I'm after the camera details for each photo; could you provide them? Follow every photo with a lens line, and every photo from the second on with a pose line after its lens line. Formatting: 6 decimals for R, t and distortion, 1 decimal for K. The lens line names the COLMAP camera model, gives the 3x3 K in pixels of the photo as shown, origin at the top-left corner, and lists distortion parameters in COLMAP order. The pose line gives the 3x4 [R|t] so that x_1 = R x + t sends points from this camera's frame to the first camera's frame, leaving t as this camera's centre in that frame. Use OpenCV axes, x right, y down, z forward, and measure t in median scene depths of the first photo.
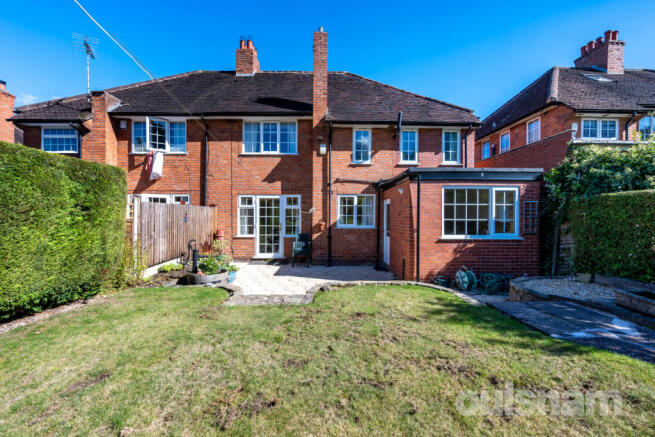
lens RADIAL K [[254.3, 0, 326.6], [0, 254.3, 219.0], [0, 0, 1]] dist [0.003436, -0.000225]
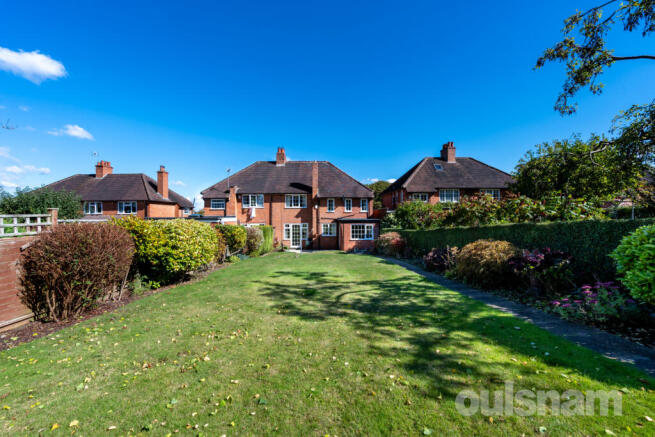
lens RADIAL K [[254.3, 0, 327.5], [0, 254.3, 217.8], [0, 0, 1]] dist [0.003436, -0.000225]
pose [[0.999513, -0.007165, 0.030364, 0.019347], [0.007462, 0.999925, -0.009679, -0.127744], [-0.030292, 0.009901, 0.999492, -1.655890]]
